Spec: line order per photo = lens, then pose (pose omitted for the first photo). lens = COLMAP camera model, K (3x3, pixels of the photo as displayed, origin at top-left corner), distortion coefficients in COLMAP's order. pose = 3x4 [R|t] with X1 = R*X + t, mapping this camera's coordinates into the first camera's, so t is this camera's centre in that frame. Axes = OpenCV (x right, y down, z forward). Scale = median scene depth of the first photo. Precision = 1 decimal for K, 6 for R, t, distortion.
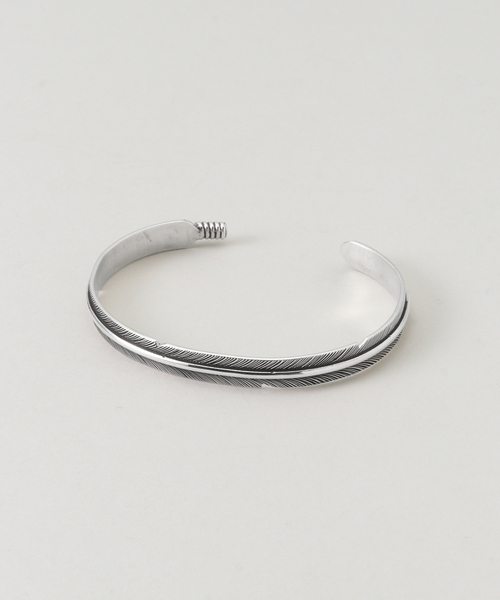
lens RADIAL K [[1959.9, 0, 250.4], [0, 1959.9, 300.5], [0, 0, 1]] dist [0.151760, 0.000000]
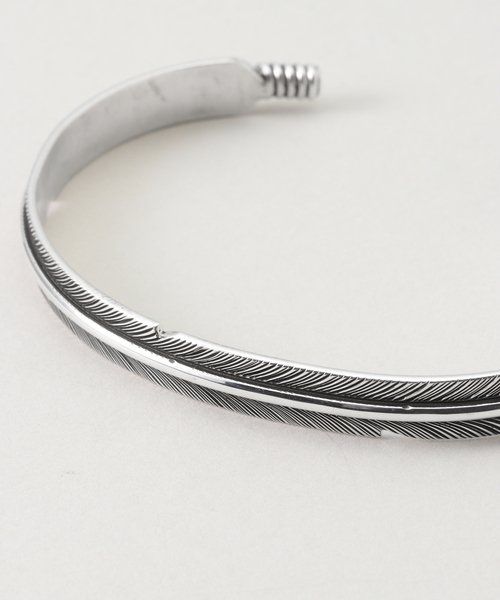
lens RADIAL K [[1959.9, 0, 248.6], [0, 1959.9, 298.7], [0, 0, 1]] dist [0.151760, 0.000000]
pose [[0.997968, 0.038746, -0.050584, -0.003168], [-0.033216, 0.993821, 0.105912, -0.034518], [0.054376, -0.104017, 0.993088, 0.525450]]
